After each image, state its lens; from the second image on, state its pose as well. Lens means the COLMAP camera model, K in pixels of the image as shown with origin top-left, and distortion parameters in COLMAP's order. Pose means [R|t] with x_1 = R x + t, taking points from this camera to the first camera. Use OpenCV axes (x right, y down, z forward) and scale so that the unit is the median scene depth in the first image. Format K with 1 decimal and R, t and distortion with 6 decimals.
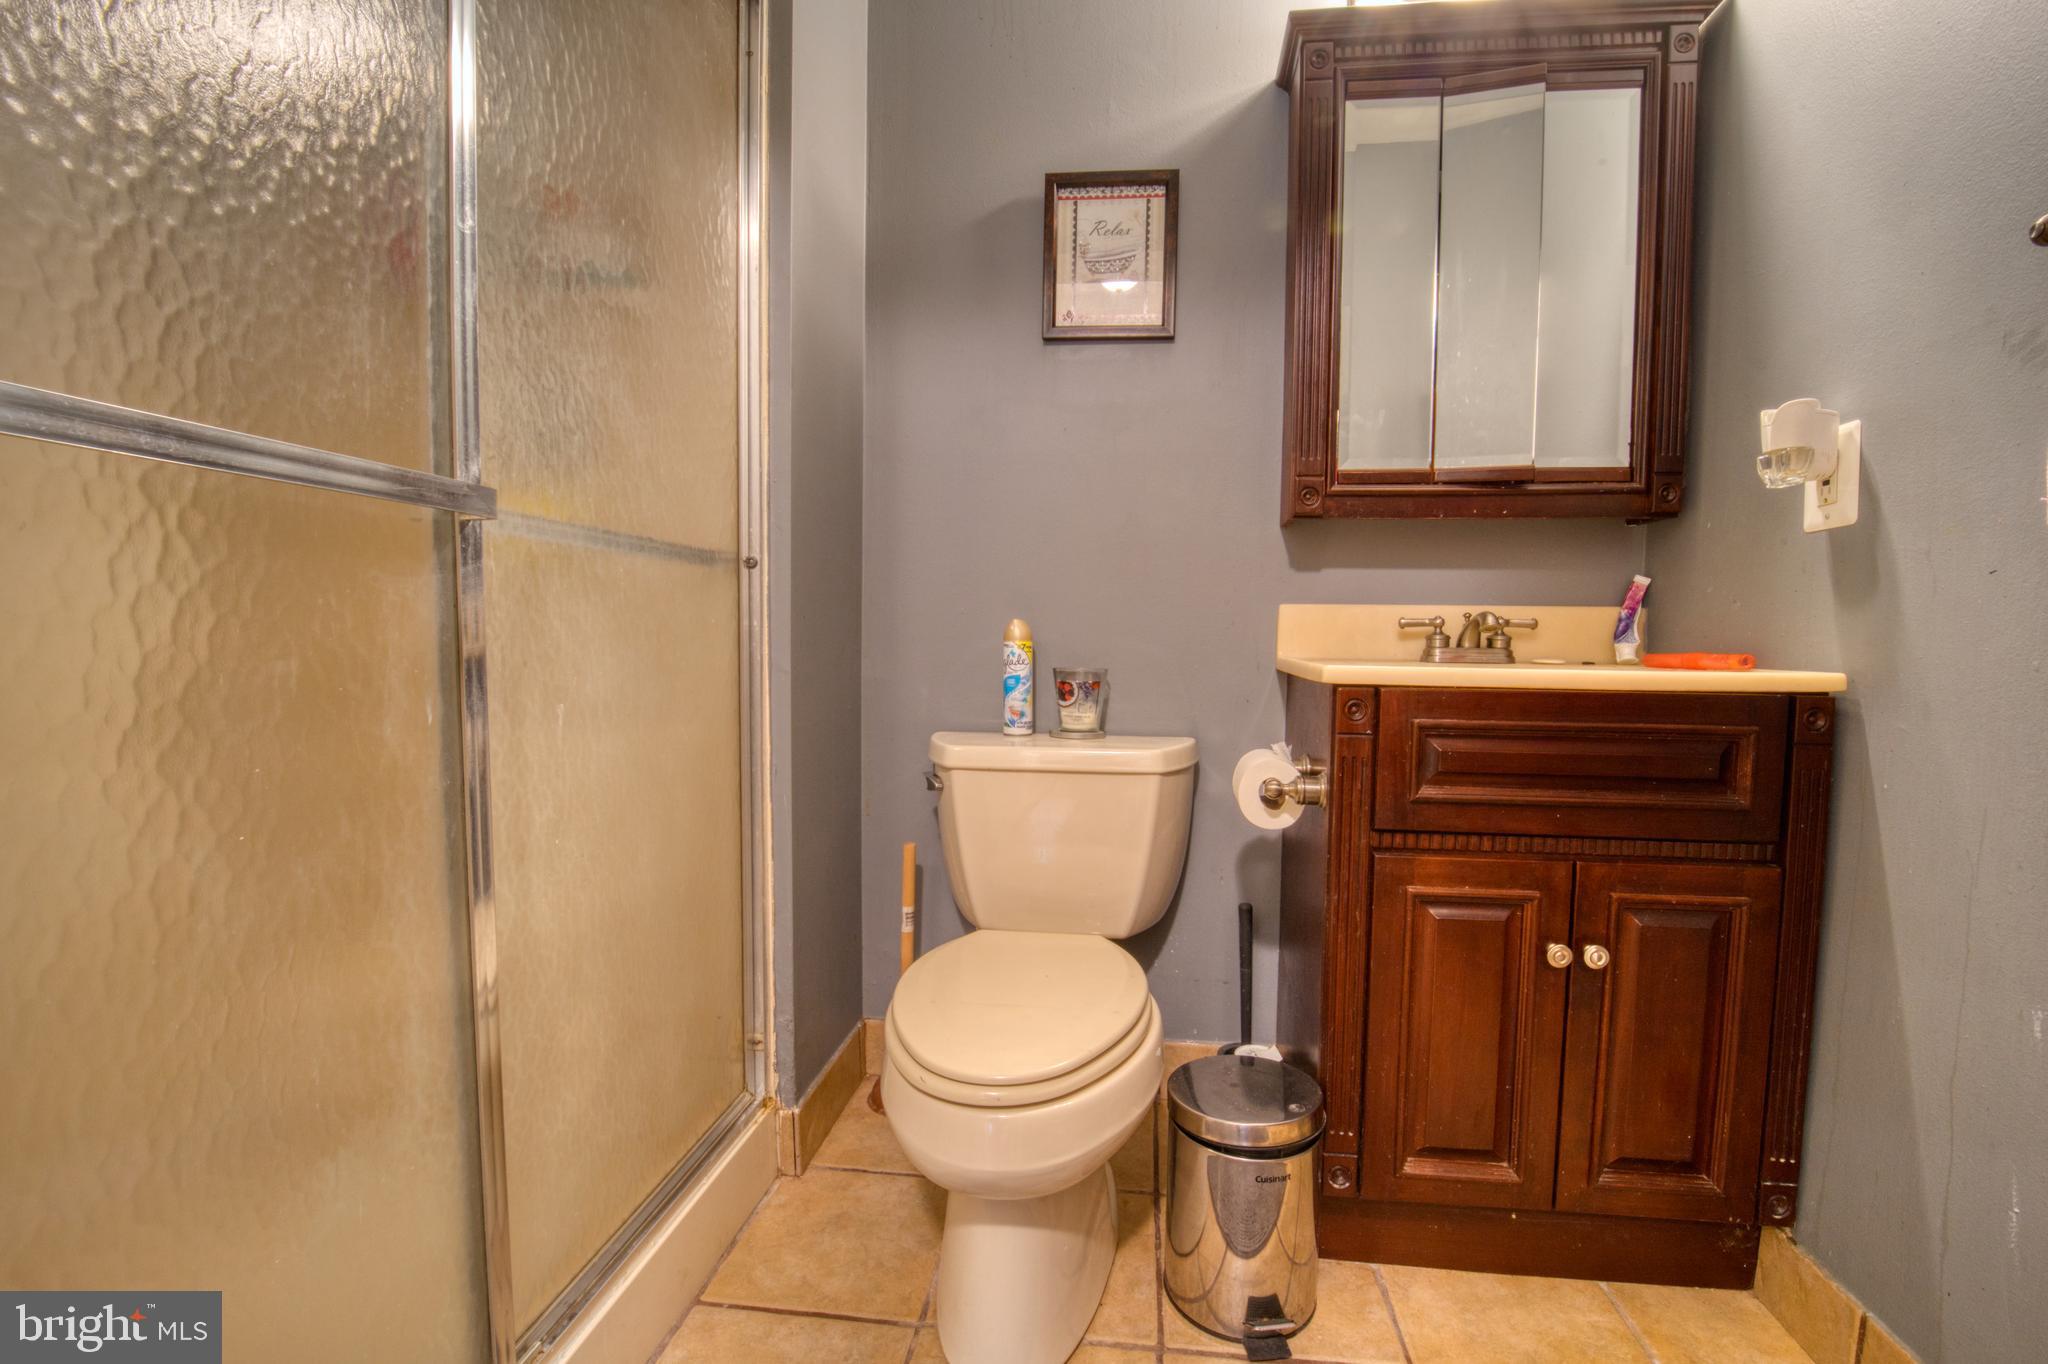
lens RADIAL K [[830.3, 0, 1032.9], [0, 830.3, 688.0], [0, 0, 1]] dist [-0.021302, 0.000196]
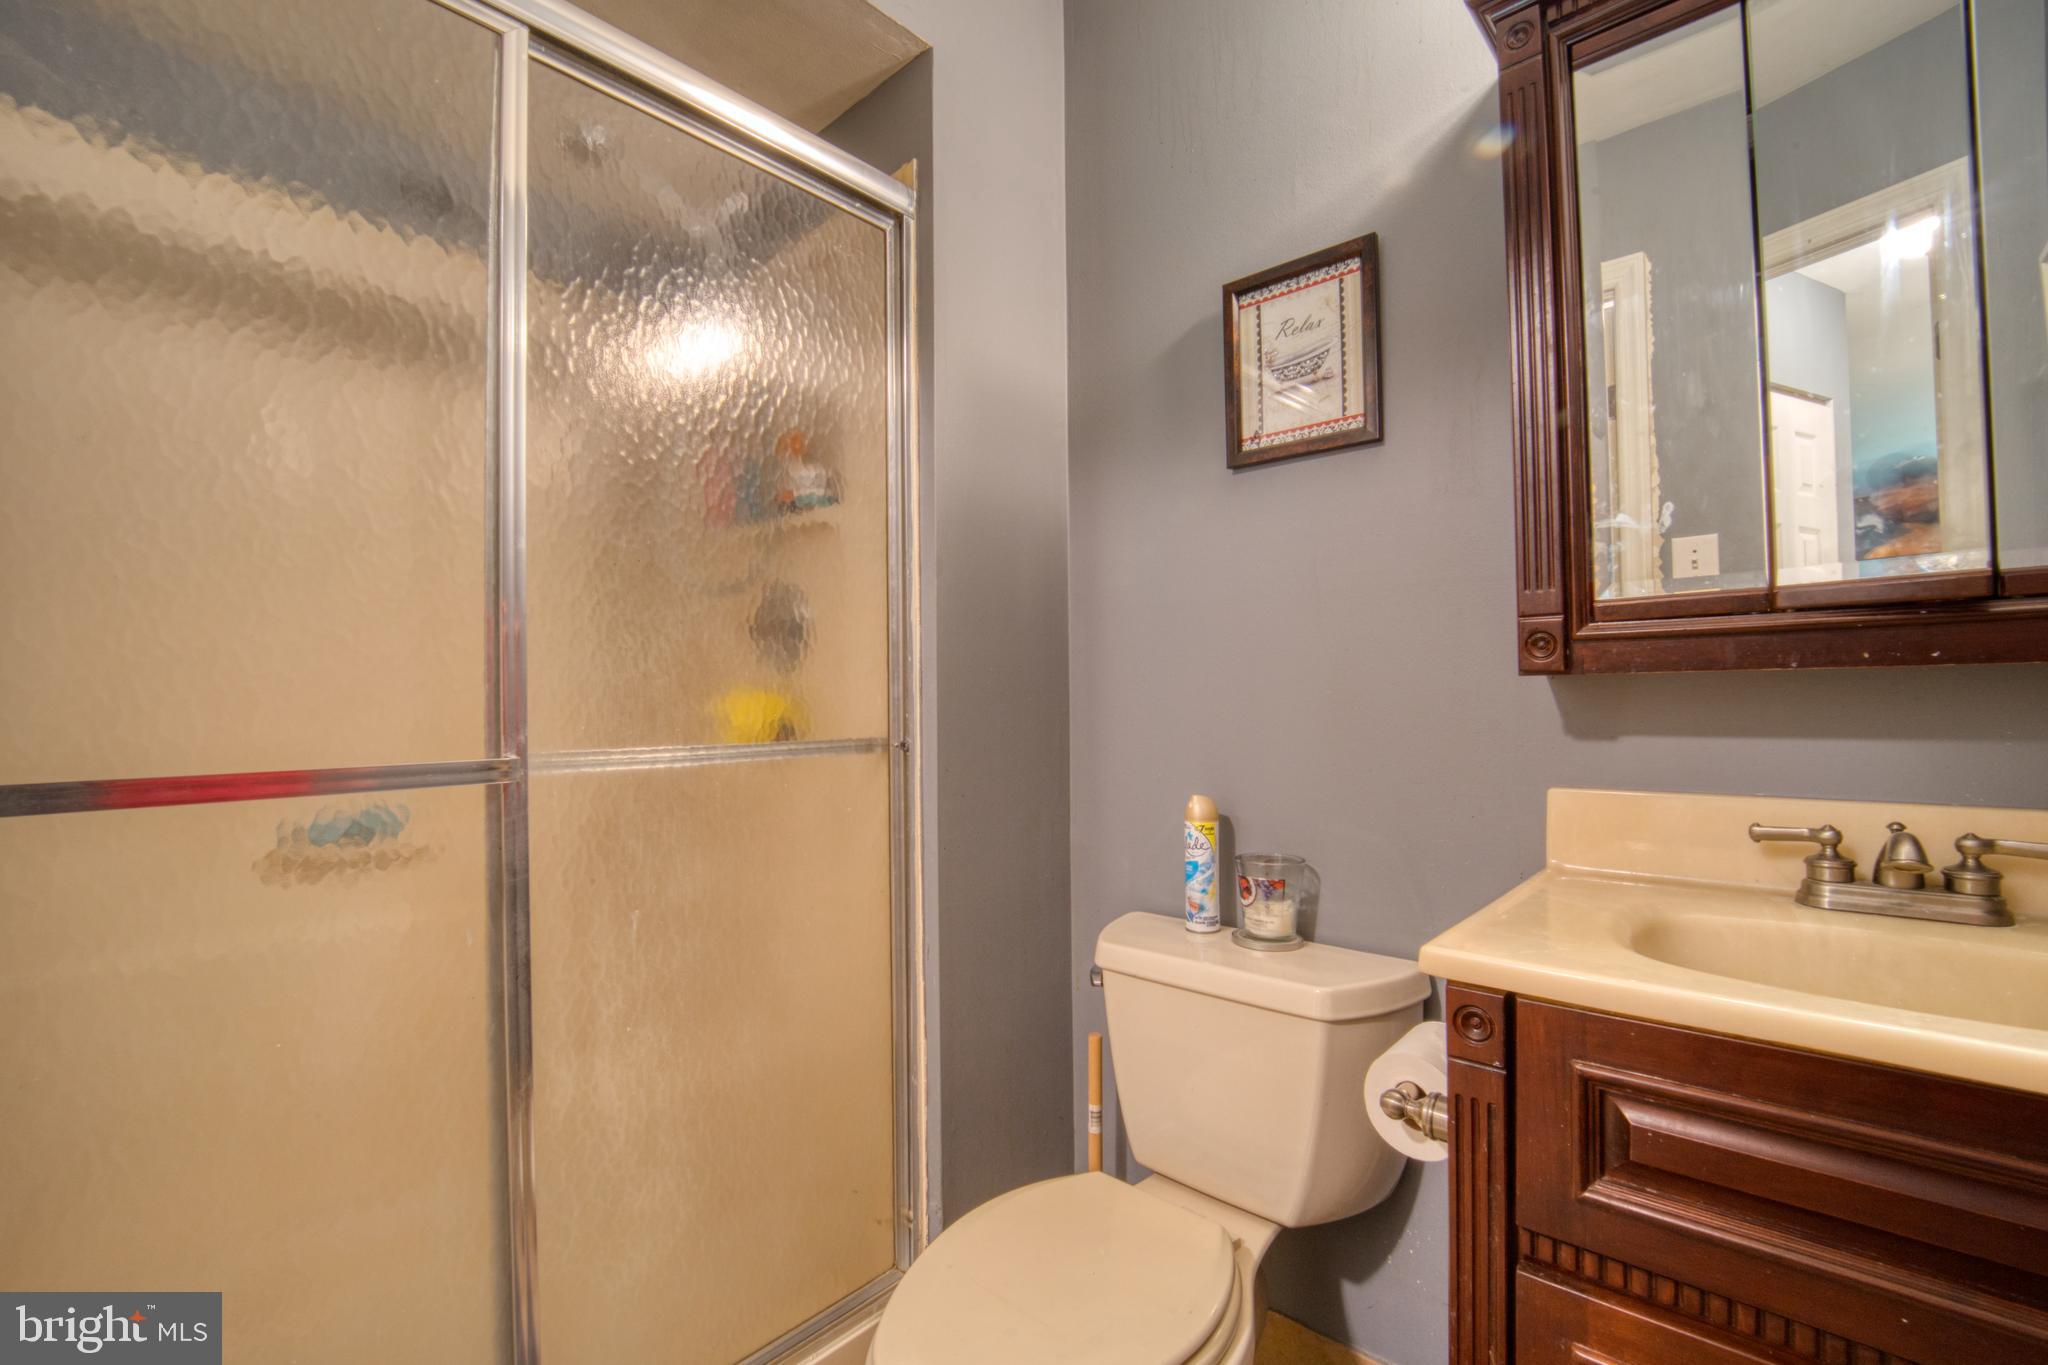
lens RADIAL K [[830.3, 0, 1061.3], [0, 830.3, 690.6], [0, 0, 1]] dist [-0.021302, 0.000196]
pose [[0.829891, -0.028451, -0.557200, 0.353687], [-0.014261, 0.997291, -0.072162, -0.129407], [0.557743, 0.067833, 0.827237, 0.207858]]
